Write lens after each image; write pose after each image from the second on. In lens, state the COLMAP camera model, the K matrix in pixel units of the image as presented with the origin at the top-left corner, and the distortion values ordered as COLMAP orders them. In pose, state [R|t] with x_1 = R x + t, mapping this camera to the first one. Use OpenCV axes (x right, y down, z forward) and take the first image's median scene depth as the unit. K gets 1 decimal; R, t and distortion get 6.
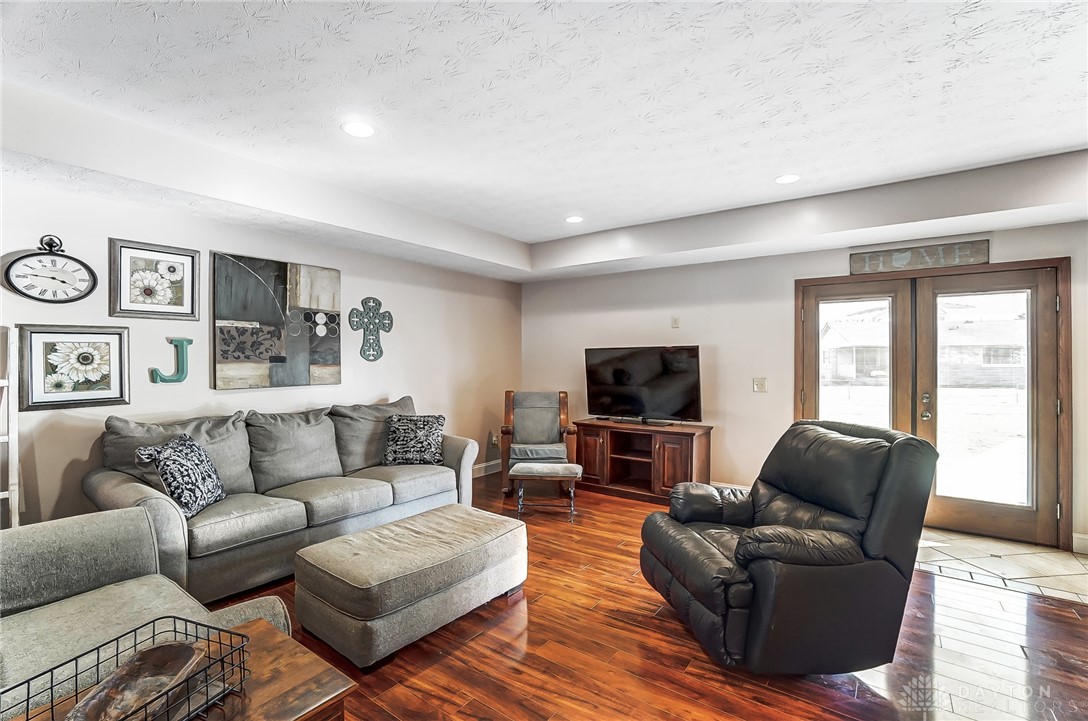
lens RADIAL K [[489.1, 0, 537.8], [0, 489.1, 362.3], [0, 0, 1]] dist [-0.001390, -0.000139]
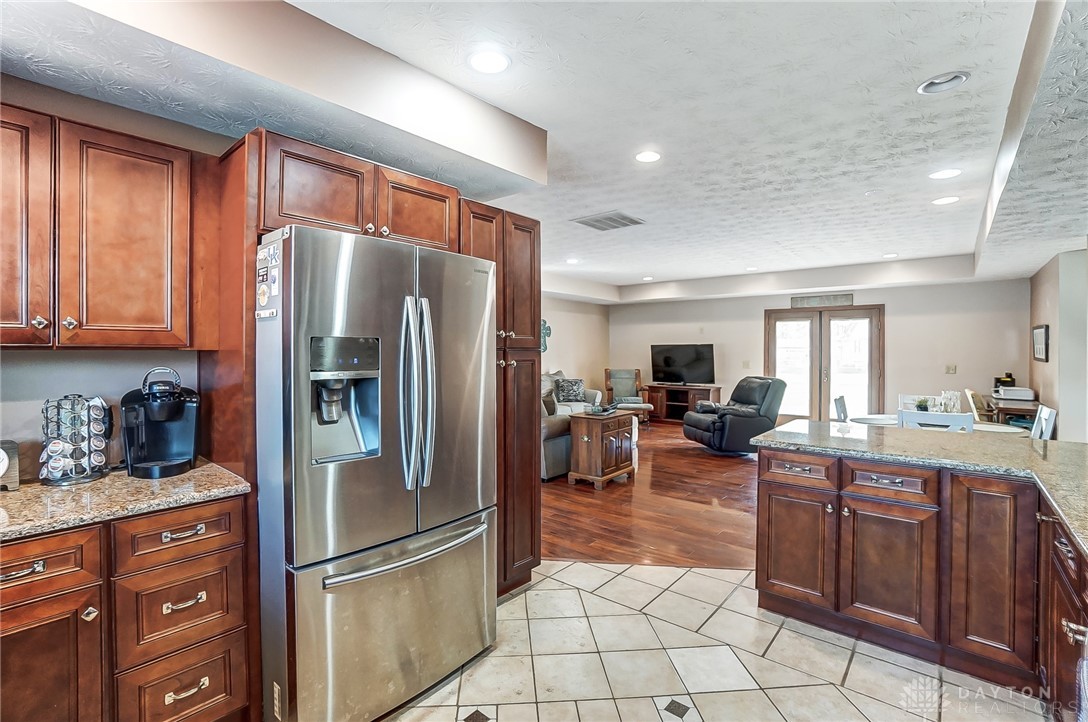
lens RADIAL K [[489.1, 0, 551.7], [0, 489.1, 357.4], [0, 0, 1]] dist [-0.001390, -0.000139]
pose [[0.998983, 0.000933, -0.045089, -0.211809], [-0.000473, 0.999948, 0.010198, -0.001165], [0.045096, -0.010166, 0.998931, -0.920489]]
